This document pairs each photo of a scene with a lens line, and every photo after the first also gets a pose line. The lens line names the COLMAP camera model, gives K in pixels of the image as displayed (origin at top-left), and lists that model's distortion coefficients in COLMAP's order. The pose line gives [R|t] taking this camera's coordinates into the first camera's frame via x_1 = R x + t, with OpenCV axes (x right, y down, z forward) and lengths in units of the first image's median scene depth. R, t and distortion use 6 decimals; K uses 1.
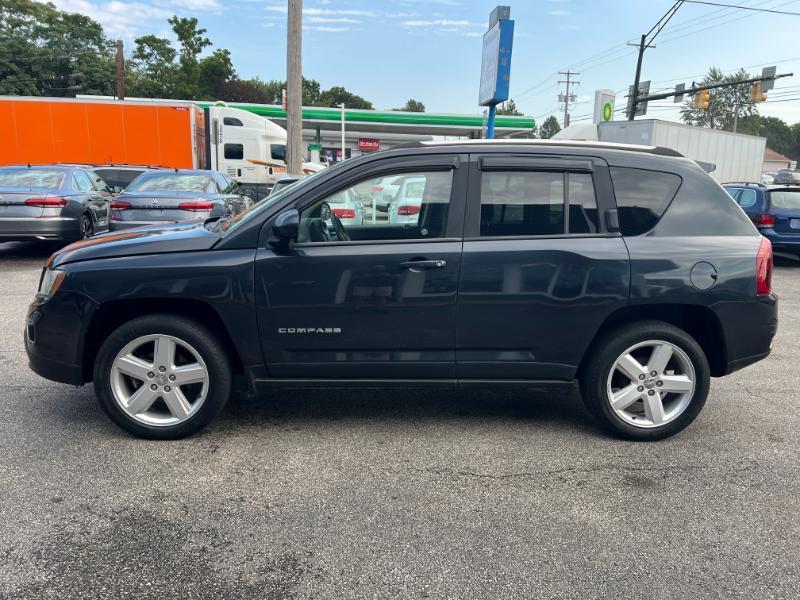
lens RADIAL K [[602.9, 0, 406.7], [0, 602.9, 294.5], [0, 0, 1]] dist [0.049731, -0.058095]
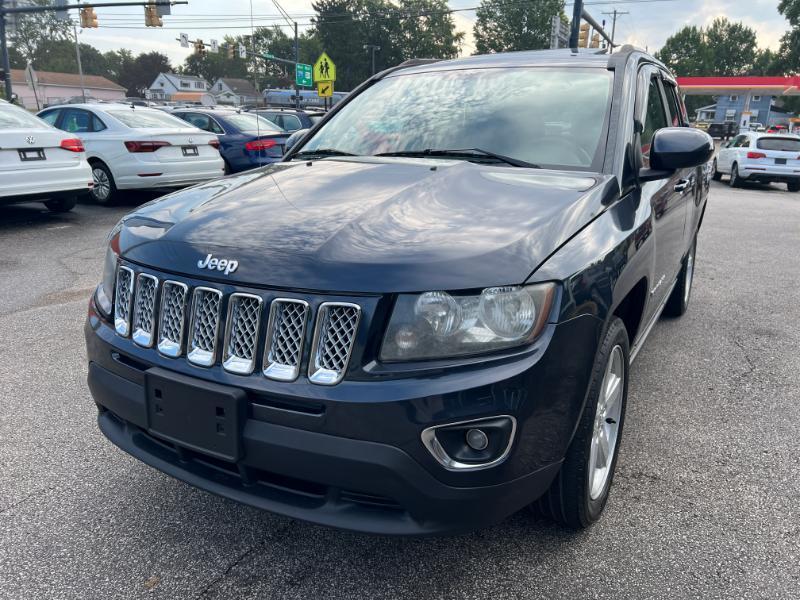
lens RADIAL K [[602.9, 0, 407.1], [0, 602.9, 301.2], [0, 0, 1]] dist [0.049731, -0.058095]
pose [[0.545786, -0.256091, 0.797832, -0.895632], [0.159232, 0.966500, 0.201302, -0.121463], [-0.822656, 0.017172, 0.568280, 0.745831]]
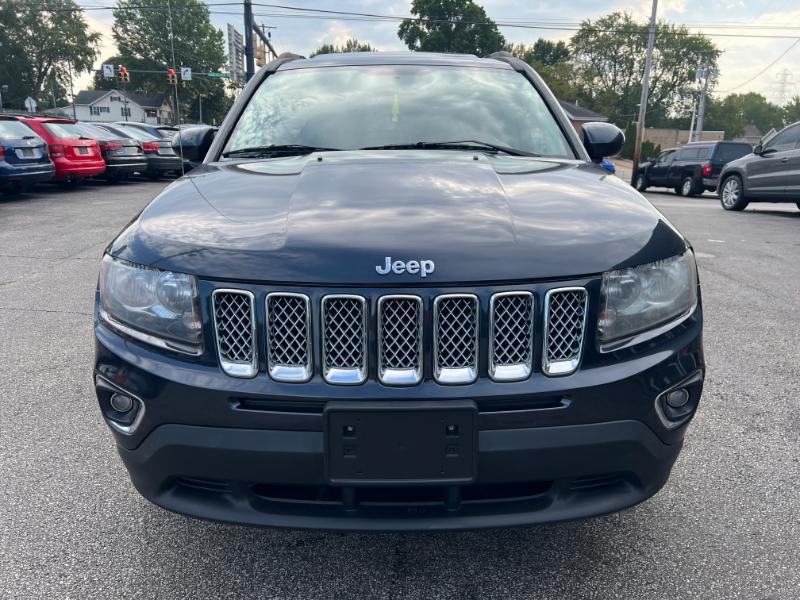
lens RADIAL K [[602.9, 0, 399.0], [0, 602.9, 300.7], [0, 0, 1]] dist [0.049731, -0.058095]
pose [[0.056859, -0.286747, 0.956317, -0.984572], [0.177841, 0.945457, 0.272917, -0.165904], [-0.982415, 0.154555, 0.104753, 1.079038]]
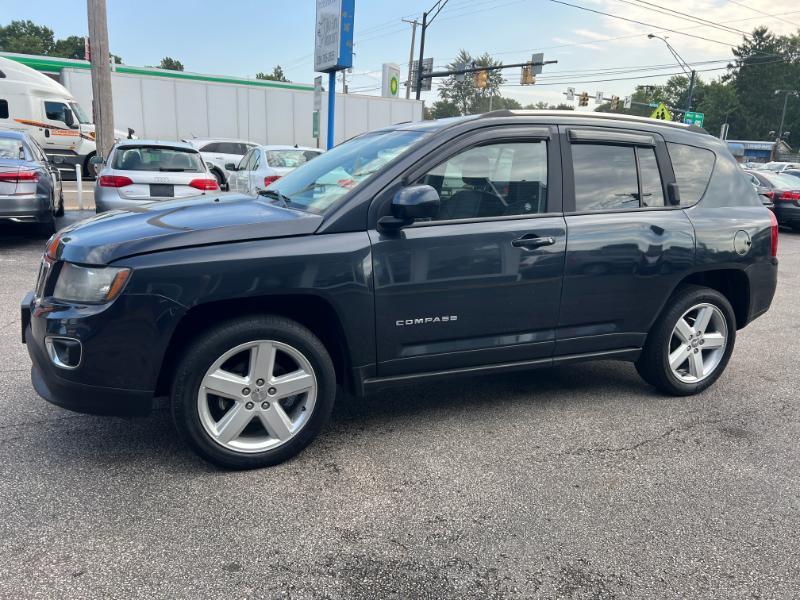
lens RADIAL K [[602.9, 0, 409.4], [0, 602.9, 297.2], [0, 0, 1]] dist [0.049731, -0.058095]
pose [[0.930438, -0.068645, 0.359961, -0.459790], [0.050123, 0.996906, 0.060550, -0.027448], [-0.363004, -0.038296, 0.931000, 0.163339]]
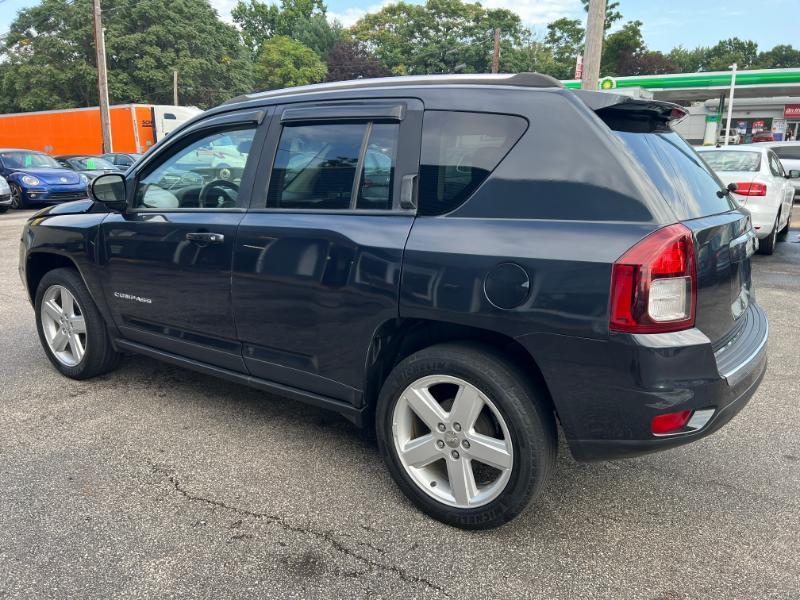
lens RADIAL K [[602.9, 0, 399.1], [0, 602.9, 300.9], [0, 0, 1]] dist [0.049731, -0.058095]
pose [[0.790135, 0.120985, -0.600873, 0.714200], [-0.096864, 0.992654, 0.072496, -0.045228], [0.605230, 0.000922, 0.796050, 0.429190]]
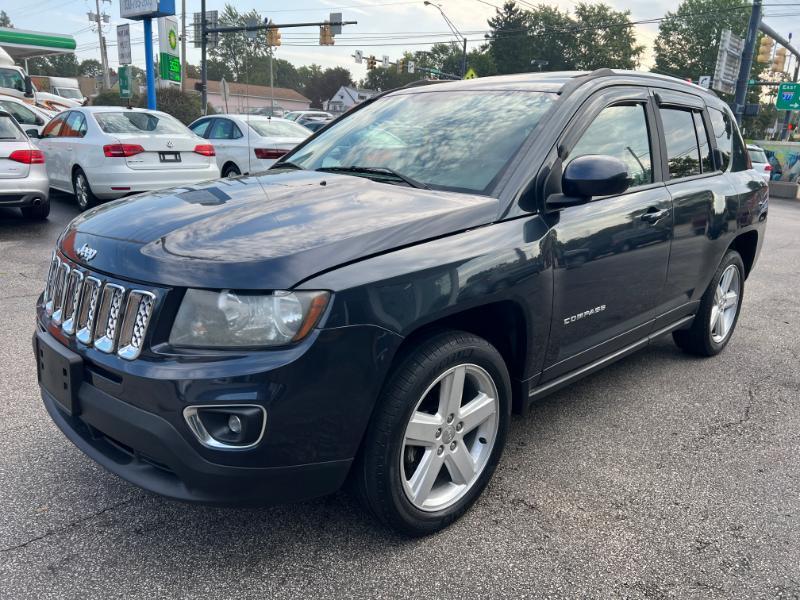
lens RADIAL K [[602.9, 0, 408.6], [0, 602.9, 296.0], [0, 0, 1]] dist [0.049731, -0.058095]
pose [[0.745667, -0.171991, 0.643739, -0.751227], [0.105084, 0.984377, 0.141278, -0.087974], [-0.657980, -0.037700, 0.752091, 0.515954]]
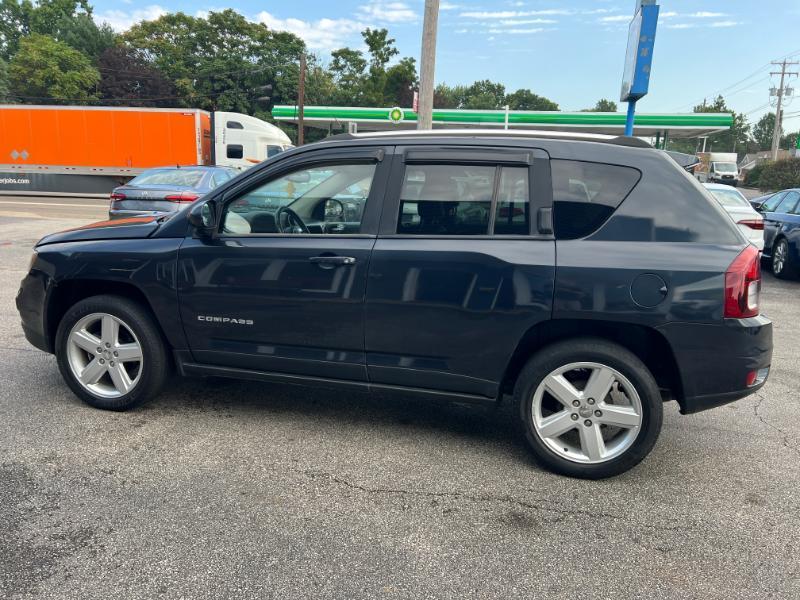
lens RADIAL K [[602.9, 0, 402.4], [0, 602.9, 300.2], [0, 0, 1]] dist [0.049731, -0.058095]
pose [[0.954341, 0.064911, -0.291583, 0.382731], [-0.064068, 0.997868, 0.012450, -0.005308], [0.291769, 0.006800, 0.956465, 0.099535]]
